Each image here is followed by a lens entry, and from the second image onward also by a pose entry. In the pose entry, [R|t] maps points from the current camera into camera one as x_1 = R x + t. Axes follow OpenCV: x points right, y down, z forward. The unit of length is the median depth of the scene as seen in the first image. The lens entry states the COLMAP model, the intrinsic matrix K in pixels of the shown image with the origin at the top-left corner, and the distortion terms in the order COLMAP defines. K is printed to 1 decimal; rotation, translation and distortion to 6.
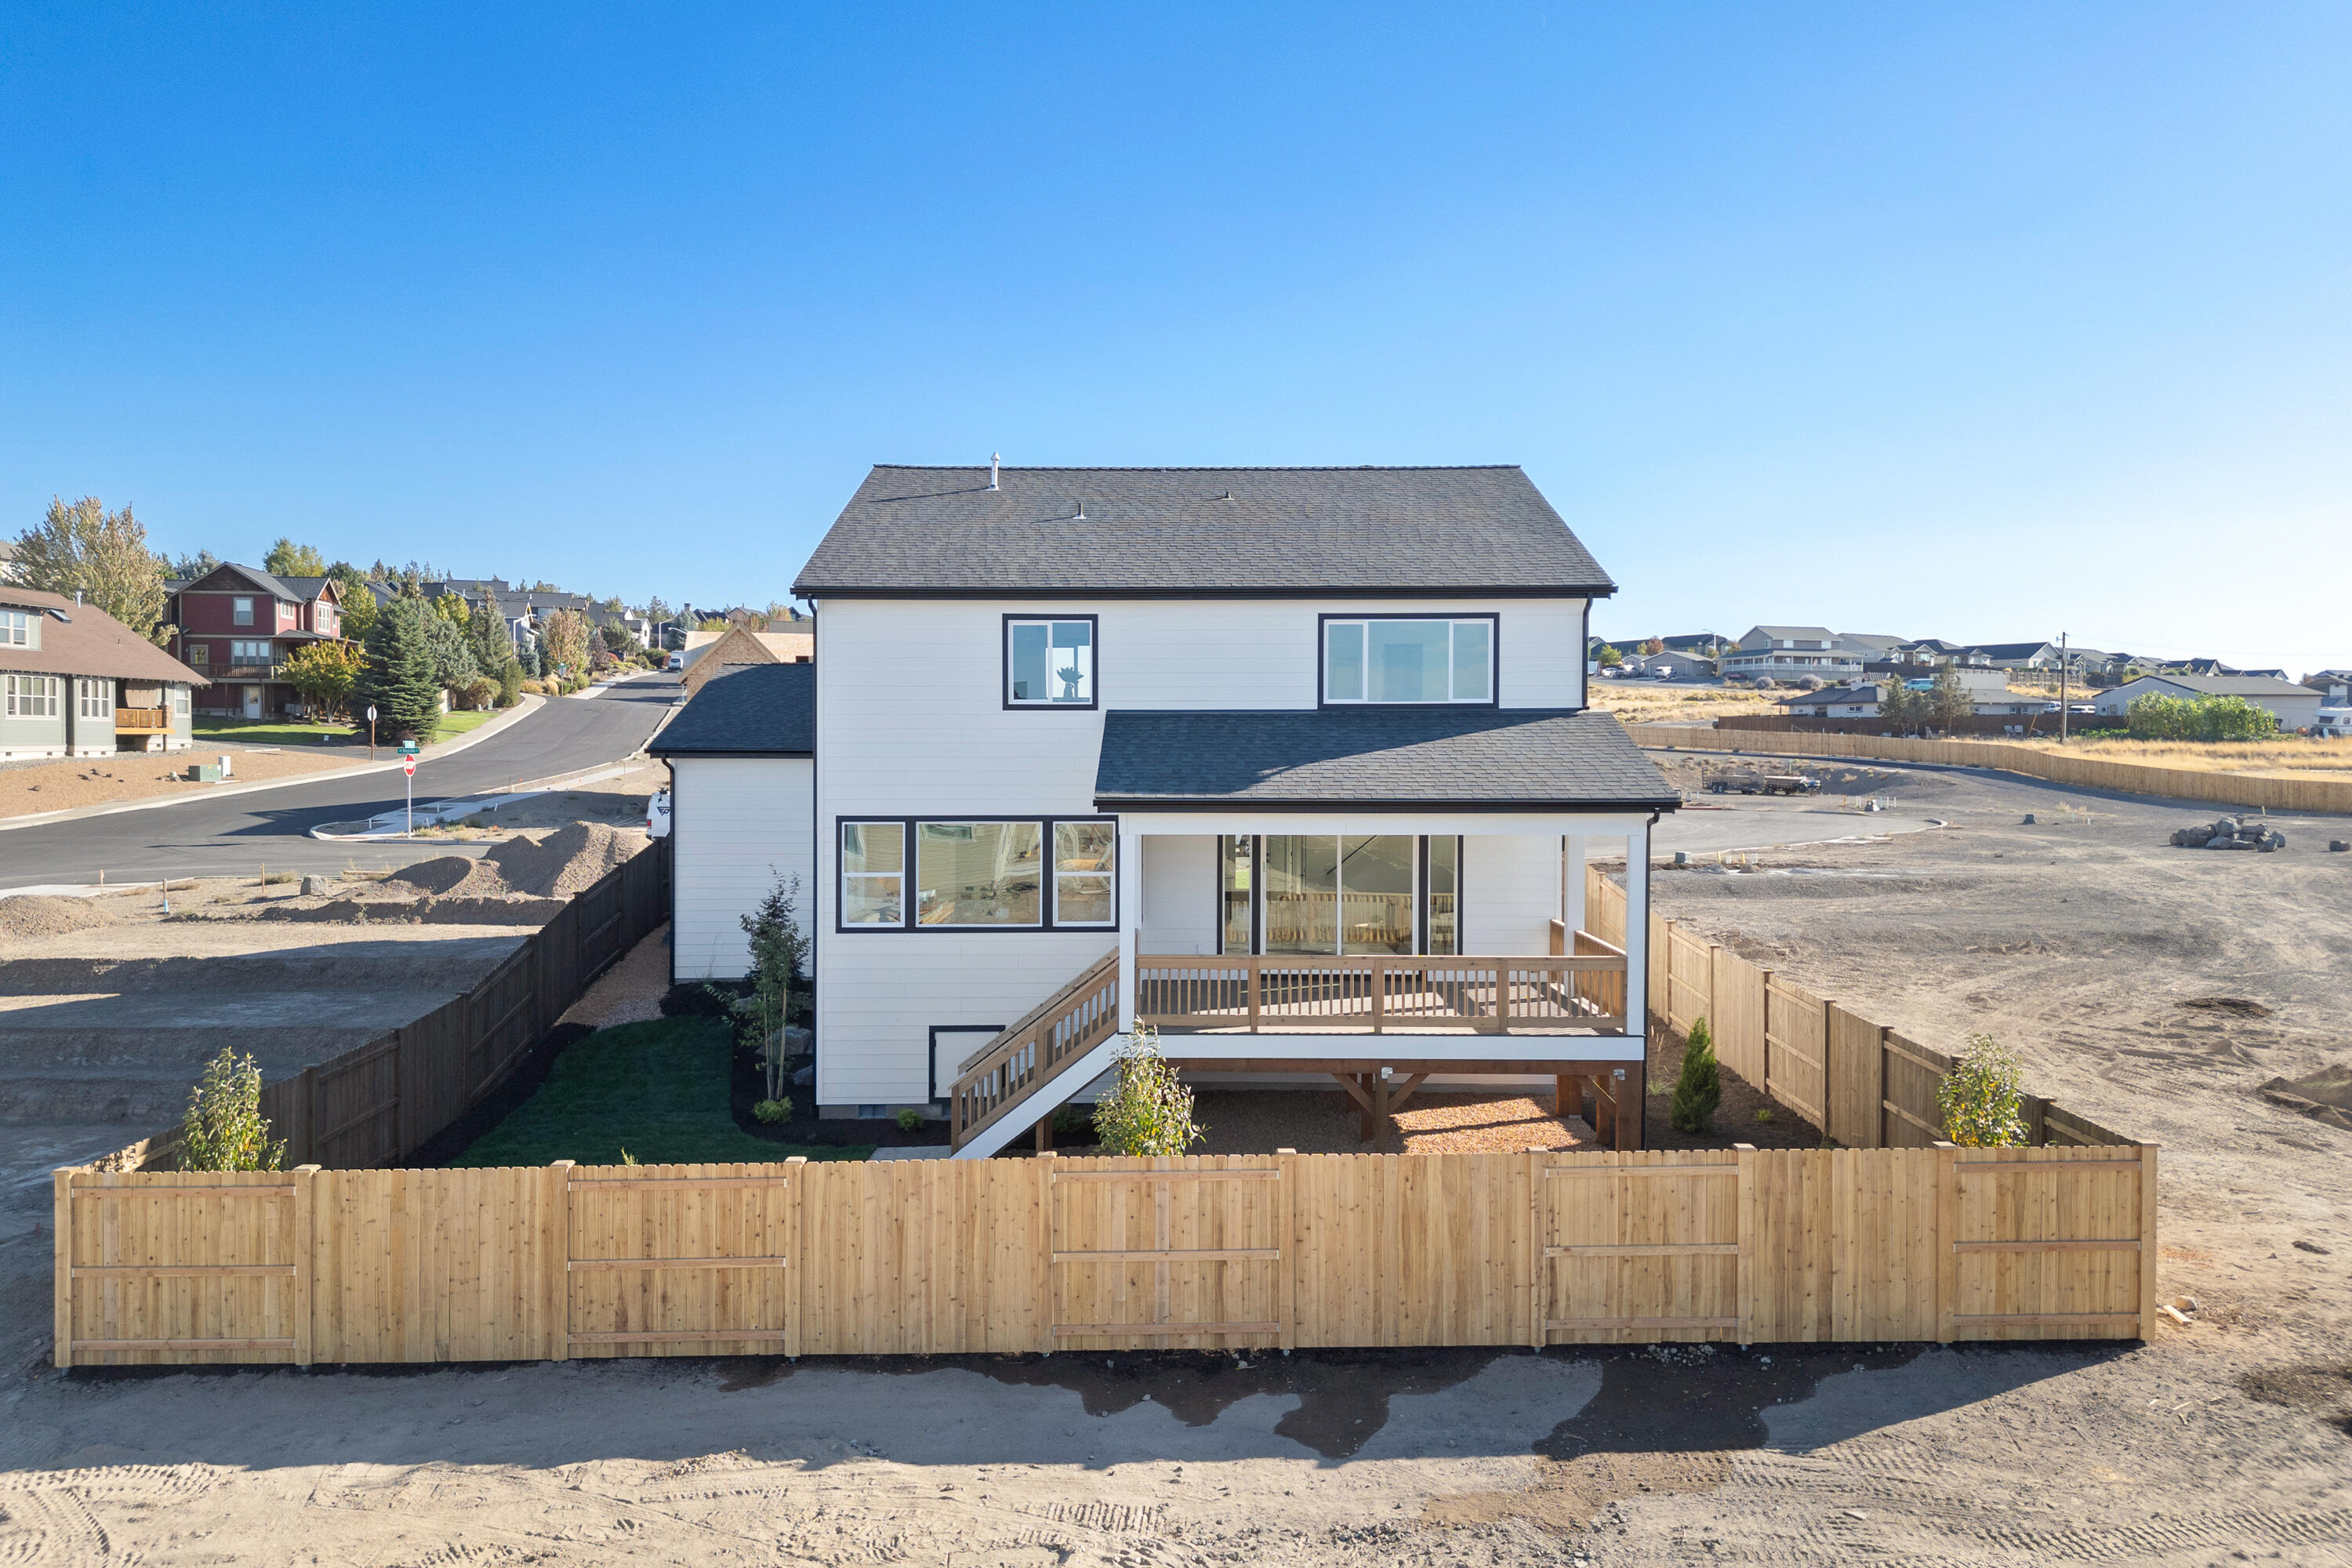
lens RADIAL K [[1723.6, 0, 1176.0], [0, 1723.6, 784.0], [0, 0, 1]] dist [0.080456, -0.082443]
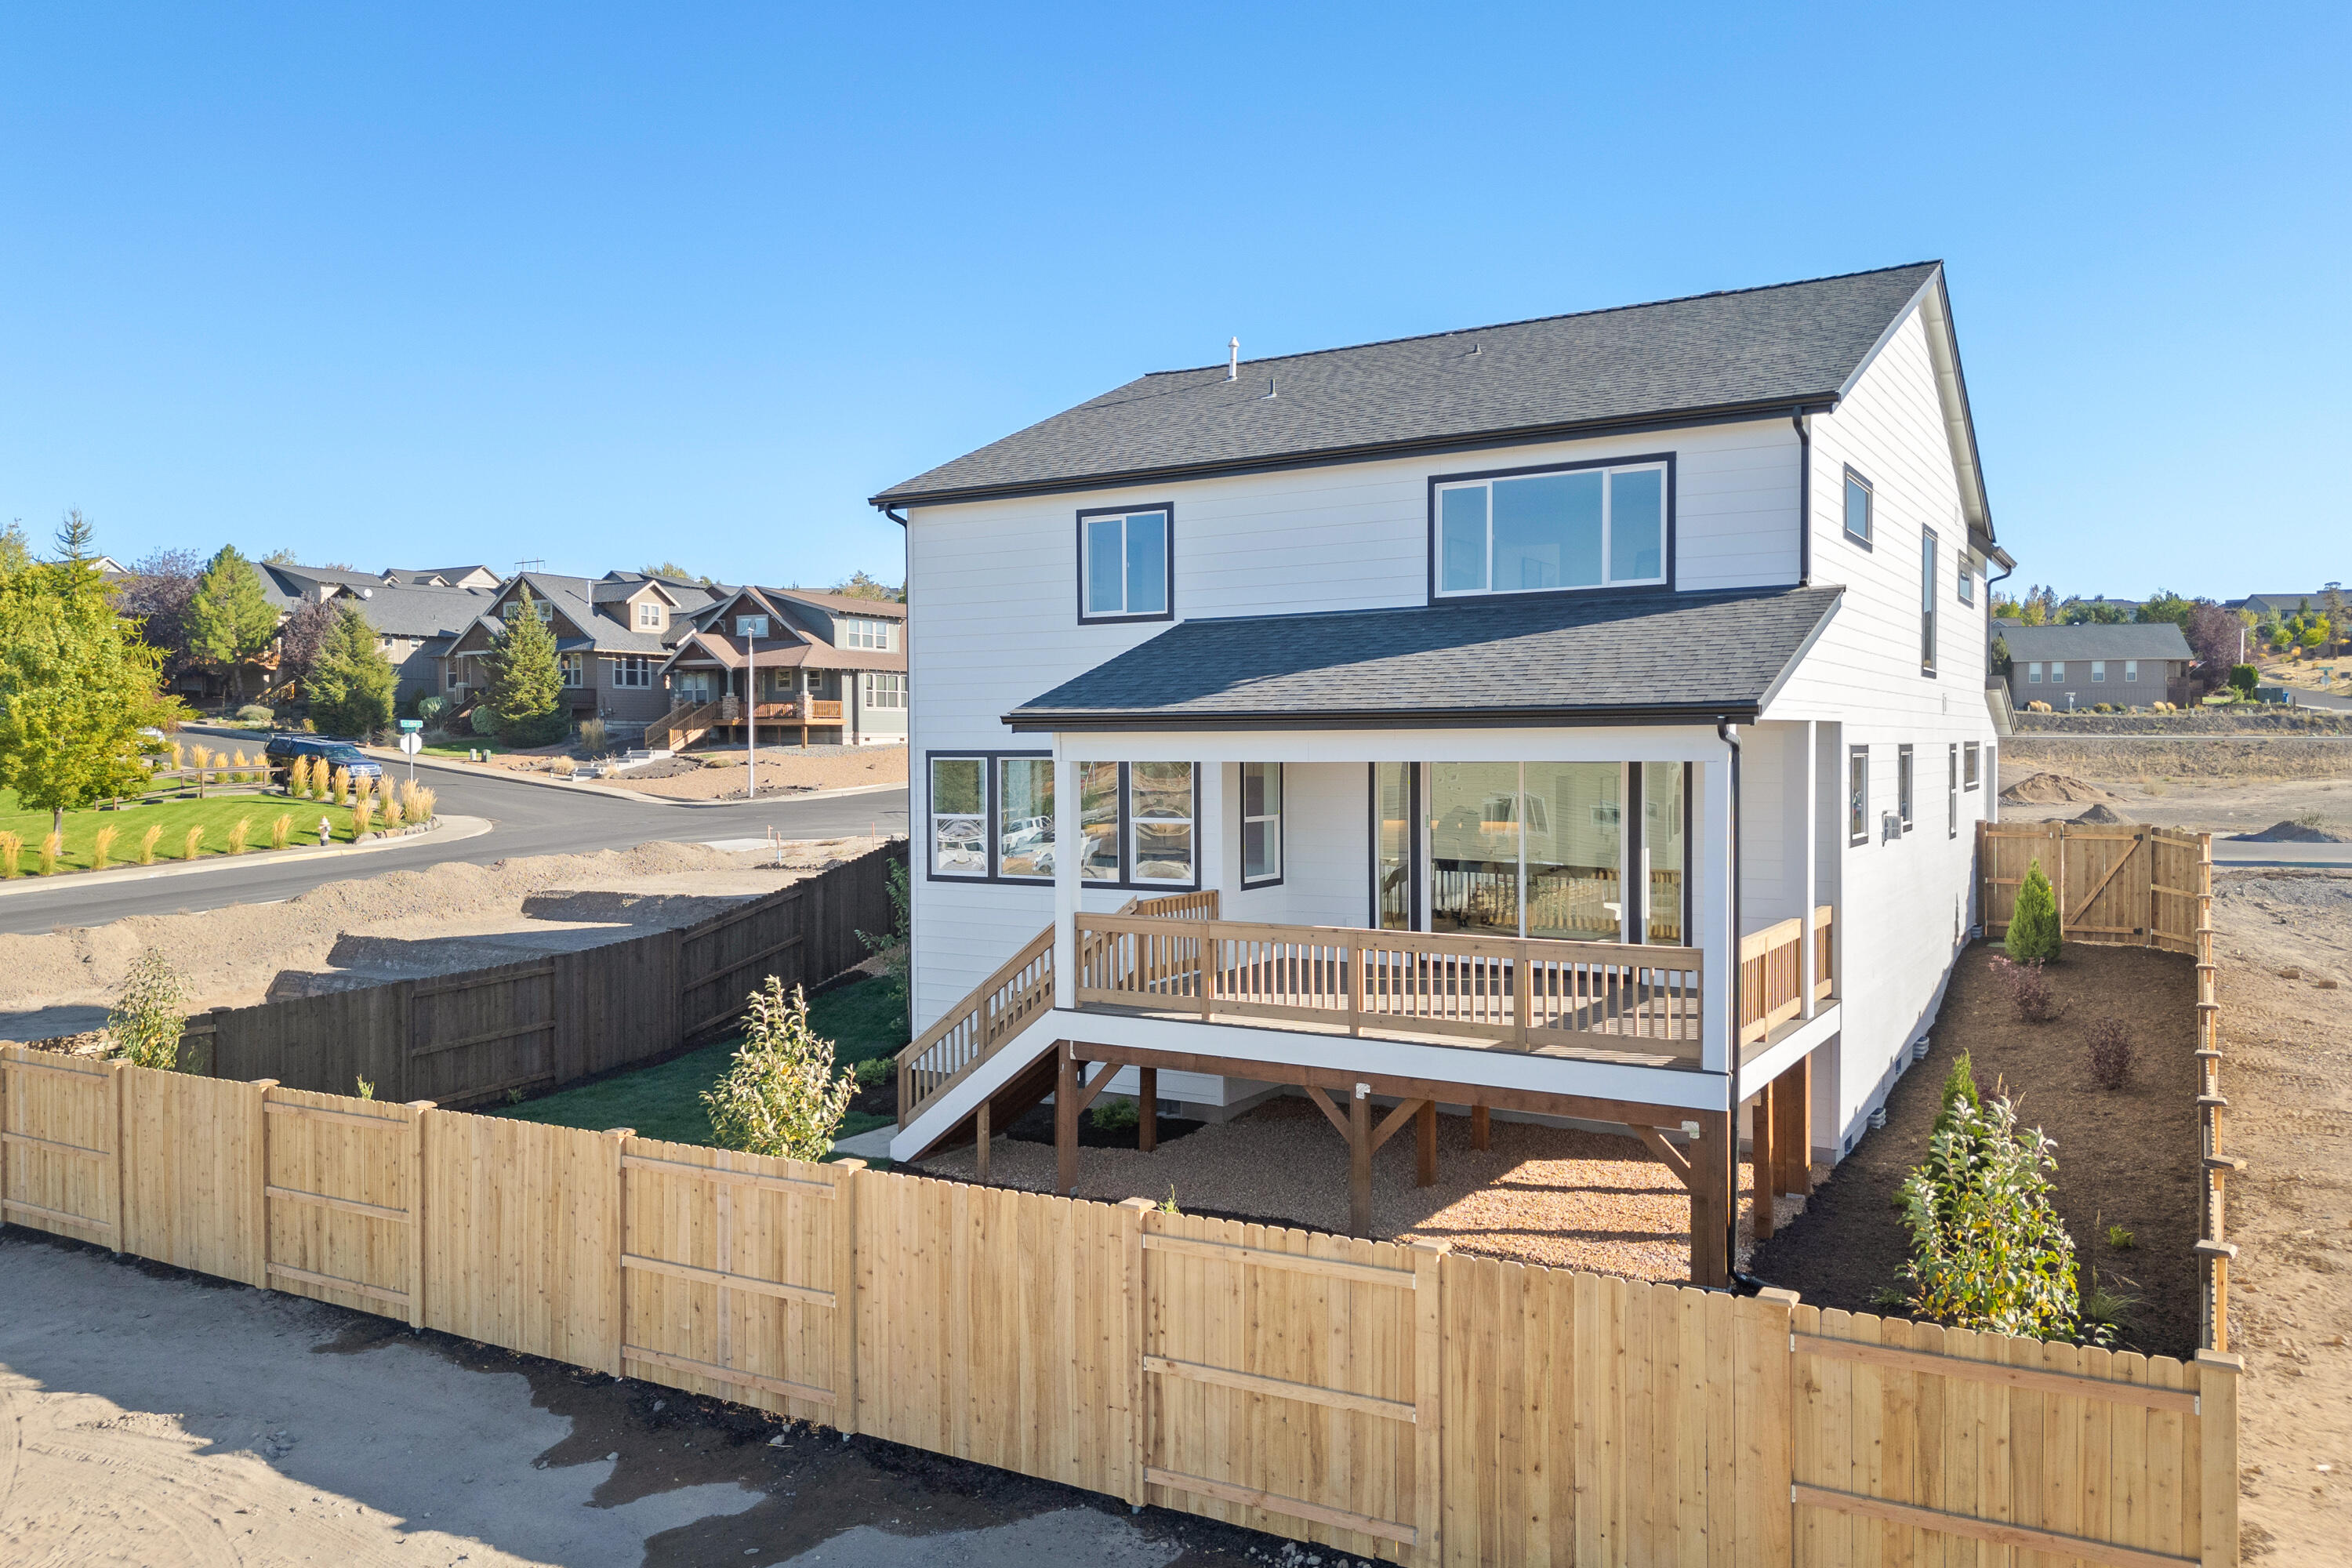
lens RADIAL K [[1723.6, 0, 1176.0], [0, 1723.6, 784.0], [0, 0, 1]] dist [0.080456, -0.082443]
pose [[0.847457, 0.006022, -0.530829, 0.567988], [-0.007694, 0.999970, -0.000940, 0.052043], [0.530808, 0.004881, 0.847478, 0.450488]]
